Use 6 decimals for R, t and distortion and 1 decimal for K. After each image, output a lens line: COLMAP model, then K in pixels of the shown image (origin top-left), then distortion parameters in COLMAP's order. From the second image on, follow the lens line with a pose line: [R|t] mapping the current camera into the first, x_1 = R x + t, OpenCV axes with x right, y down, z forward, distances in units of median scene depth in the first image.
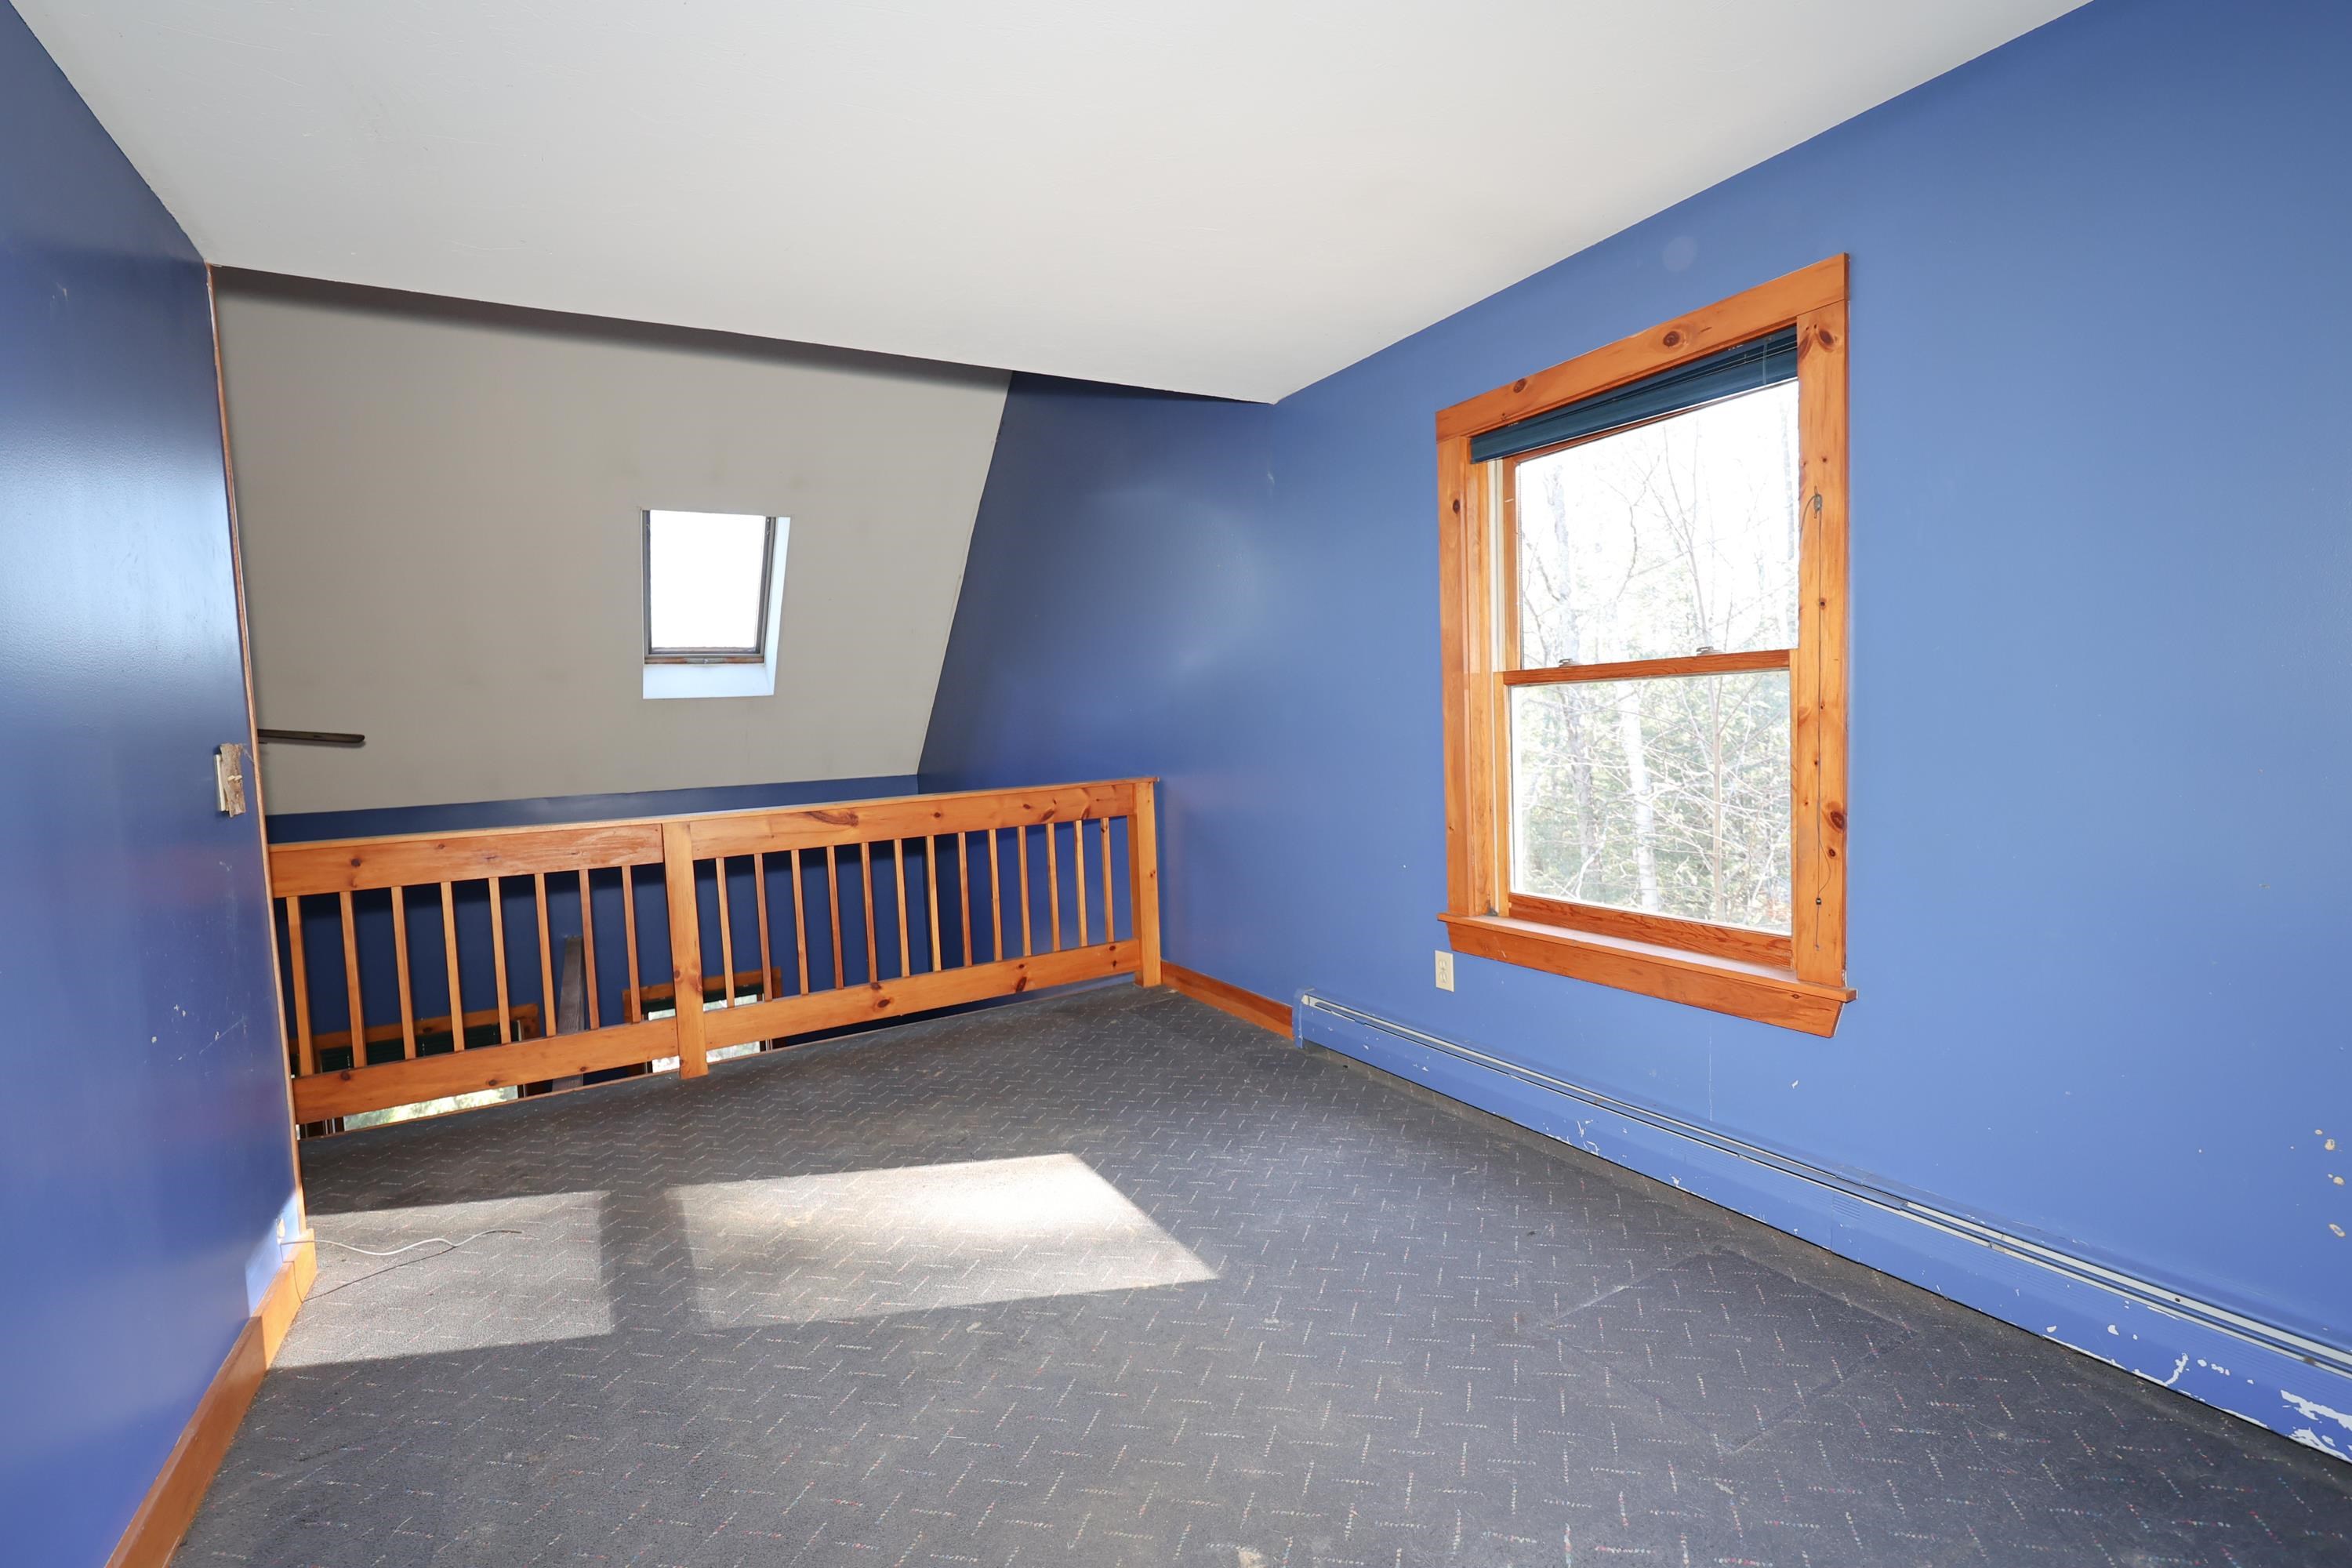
lens RADIAL K [[1007.1, 0, 1176.0], [0, 1007.1, 784.0], [0, 0, 1]] dist [0.001560, 0.000019]
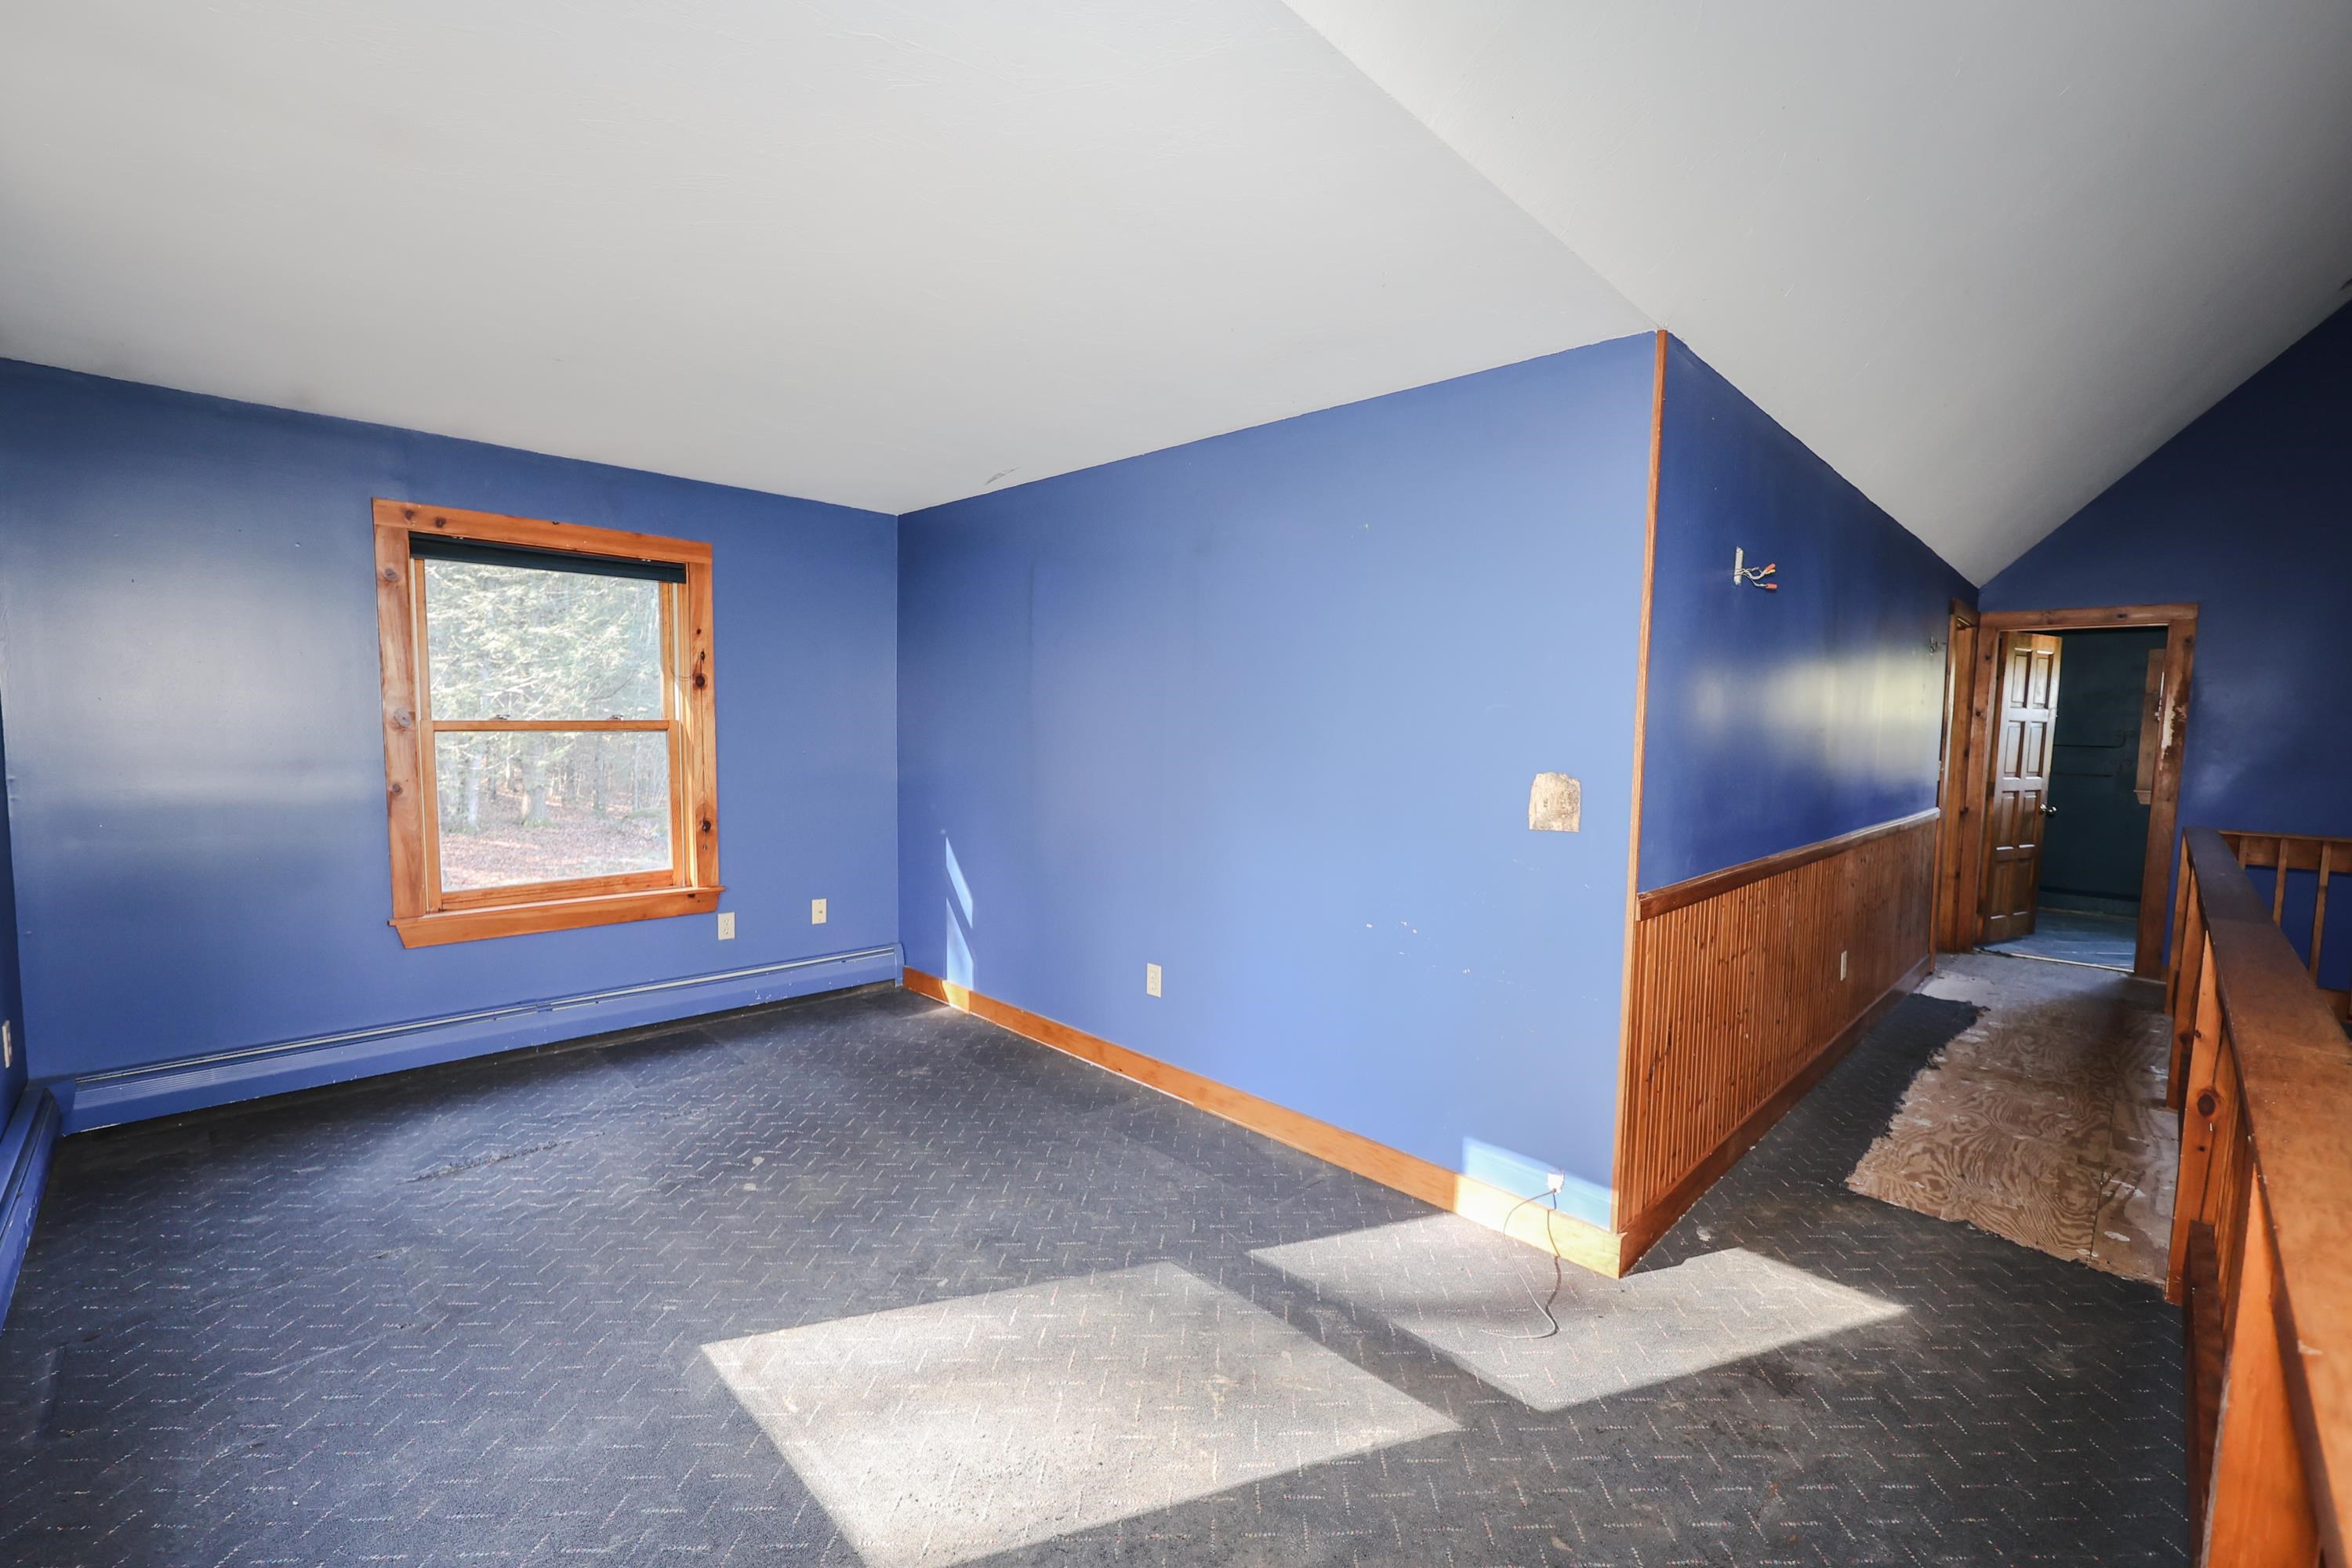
lens RADIAL K [[1000.5, 0, 1182.6], [0, 1000.5, 795.2], [0, 0, 1]] dist [0.000952, -0.000147]
pose [[-0.966016, 0.040540, -0.255282, -0.116078], [0.002381, 0.988978, 0.148046, -0.119193], [0.258470, 0.142407, -0.955465, 1.251484]]
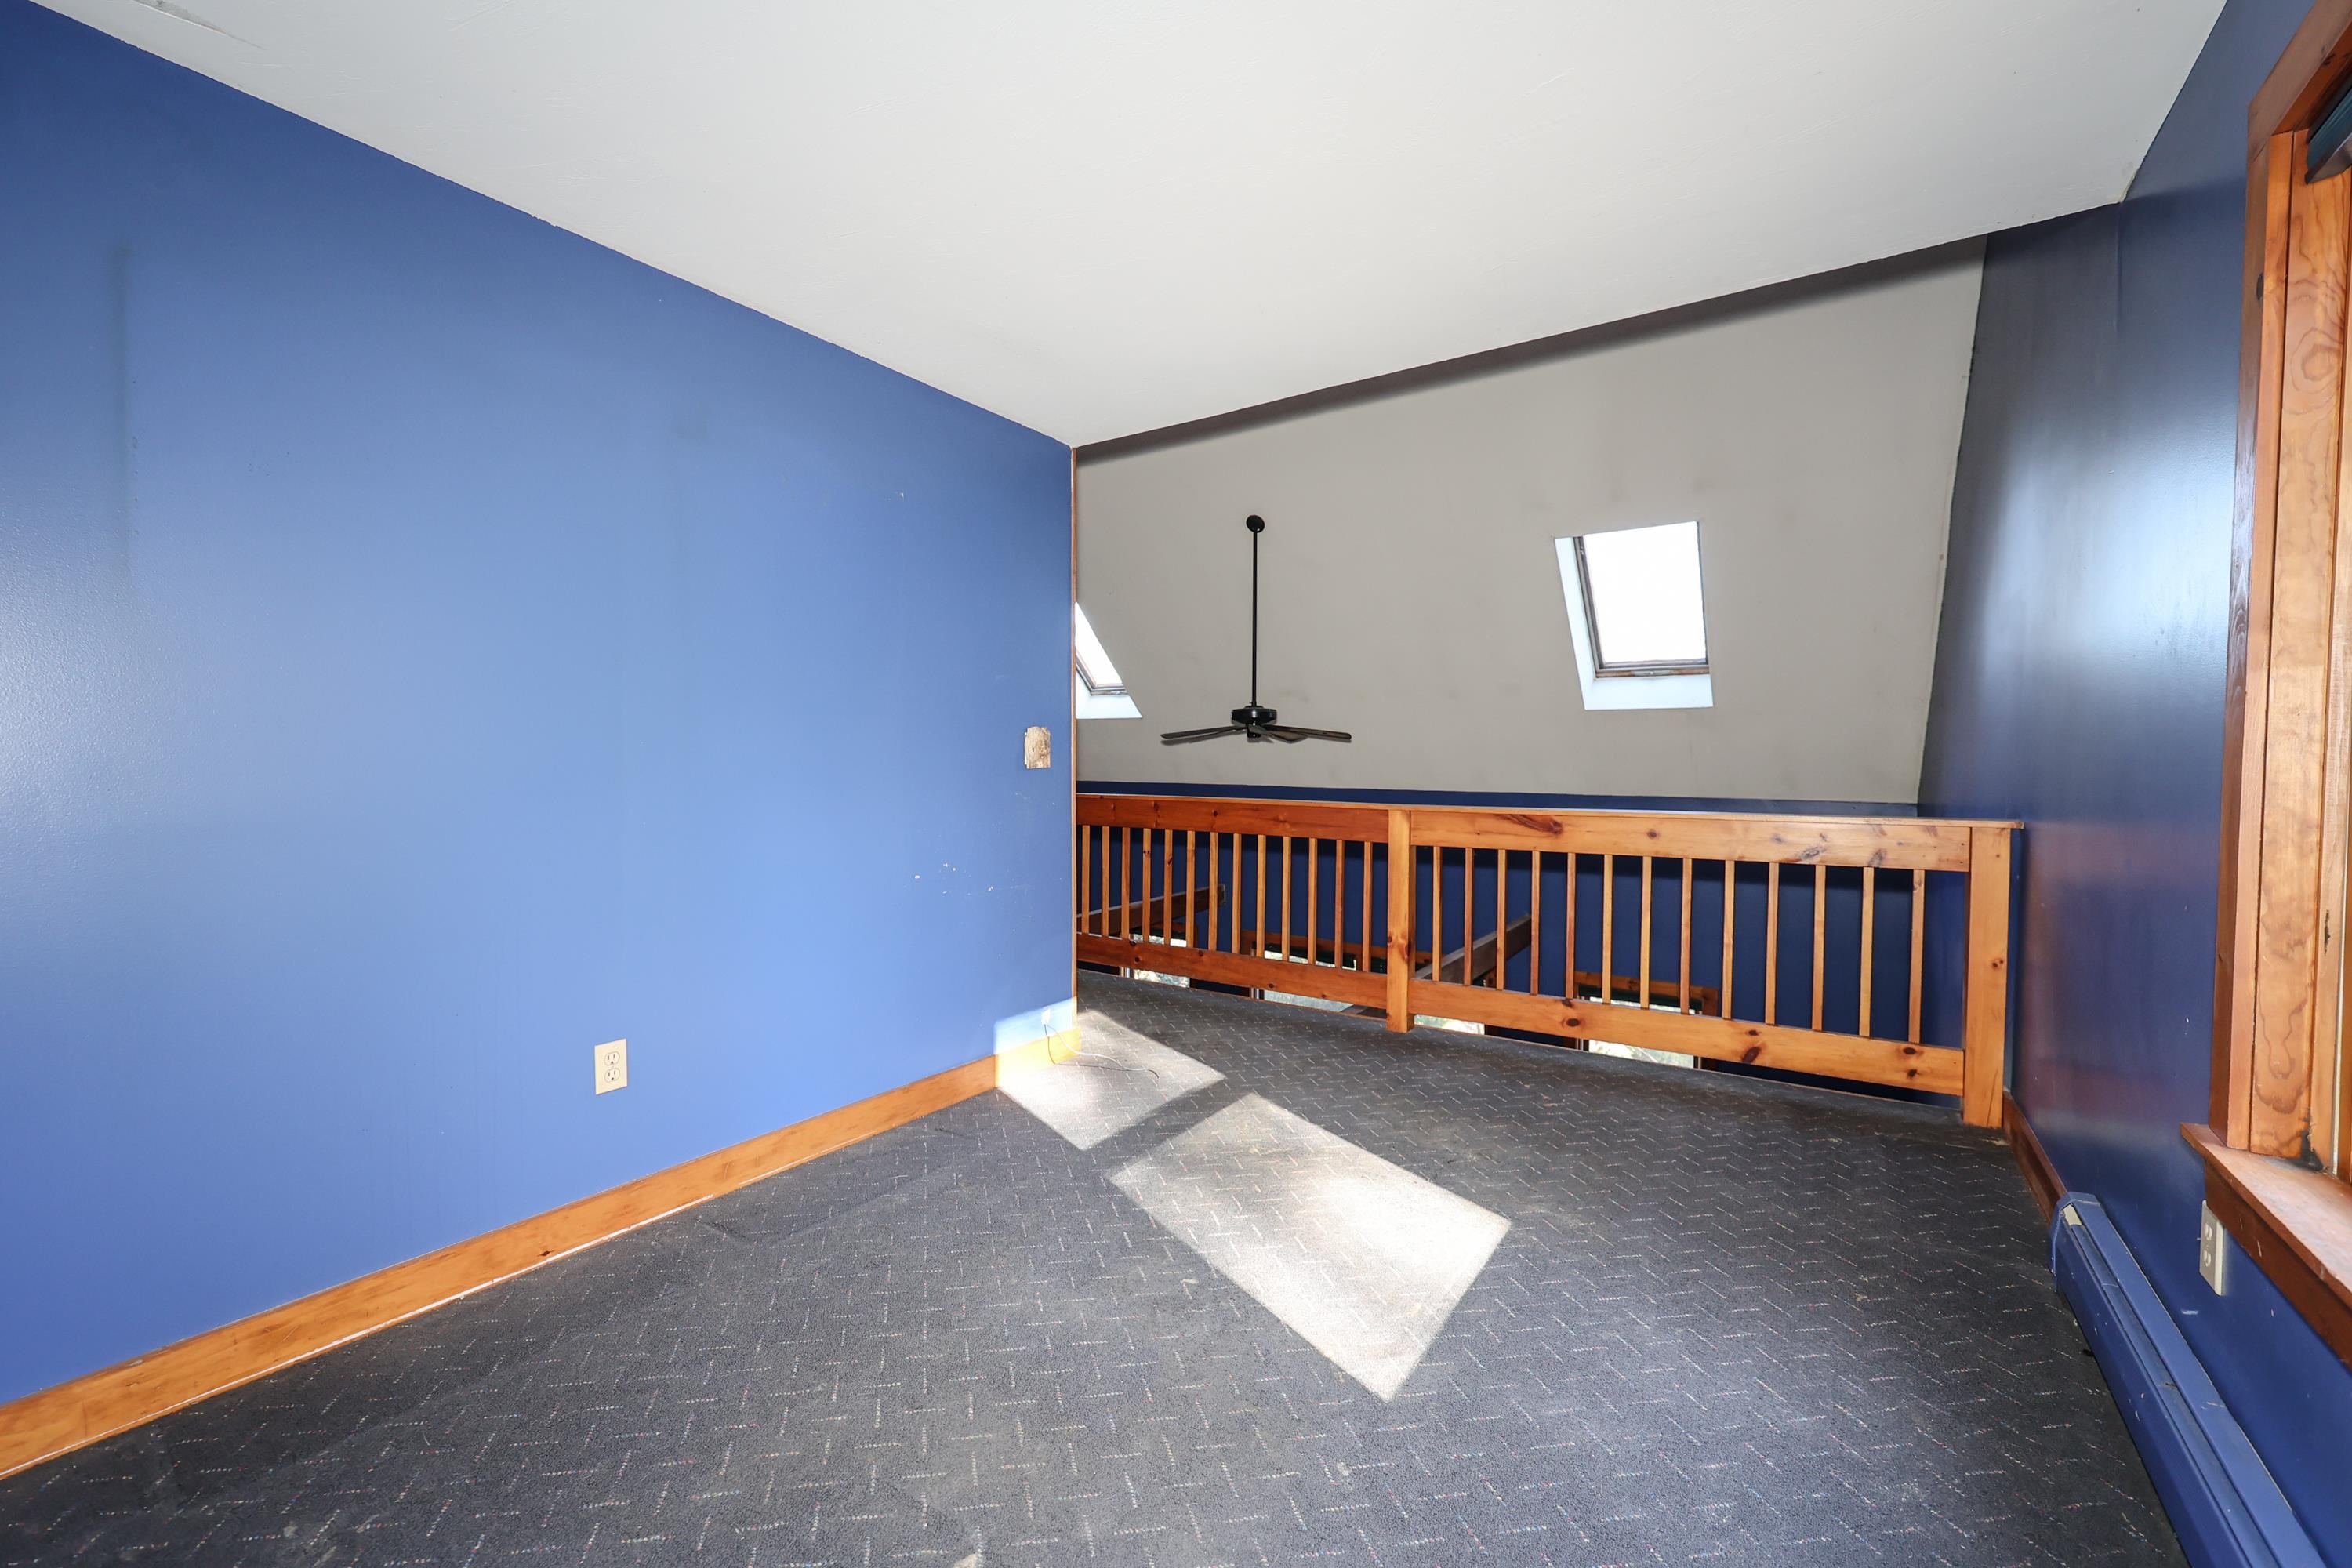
lens RADIAL K [[947.9, 0, 1207.2], [0, 947.9, 786.5], [0, 0, 1]] dist [-0.001072, -0.000115]
pose [[0.460688, 0.071891, -0.884646, 0.390503], [-0.080783, 0.995974, 0.038869, -0.015174], [0.883878, 0.053558, 0.464641, 0.307752]]
